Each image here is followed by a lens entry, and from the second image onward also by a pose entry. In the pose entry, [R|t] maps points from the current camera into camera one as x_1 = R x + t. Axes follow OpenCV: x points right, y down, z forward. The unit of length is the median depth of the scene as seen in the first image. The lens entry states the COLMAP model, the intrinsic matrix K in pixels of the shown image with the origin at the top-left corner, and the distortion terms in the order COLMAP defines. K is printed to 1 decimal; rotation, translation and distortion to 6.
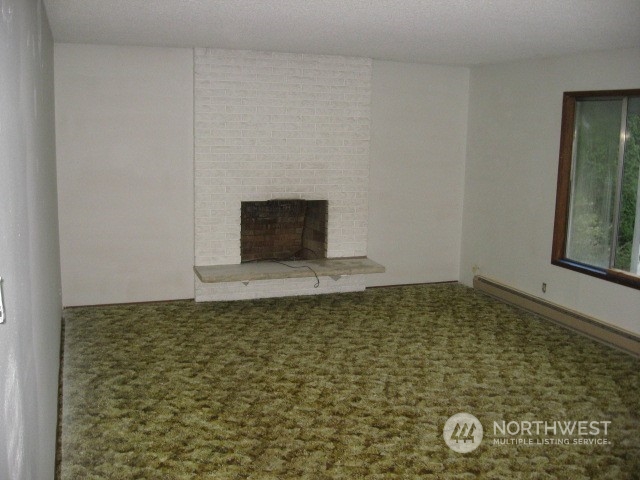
lens RADIAL K [[648.5, 0, 320.0], [0, 648.5, 240.0], [0, 0, 1]] dist [-0.122652, 0.029115]
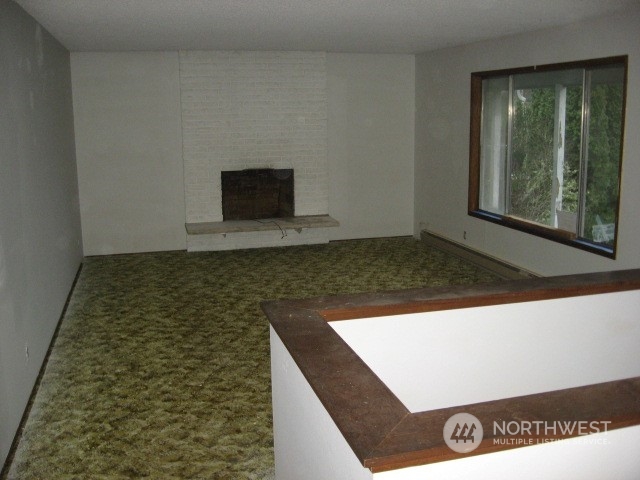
lens RADIAL K [[648.5, 0, 320.0], [0, 648.5, 240.0], [0, 0, 1]] dist [-0.122652, 0.029115]
pose [[0.995137, -0.016312, -0.097137, 0.201459], [0.018438, 0.999609, 0.021025, 0.054525], [0.096756, -0.022714, 0.995049, -0.246534]]
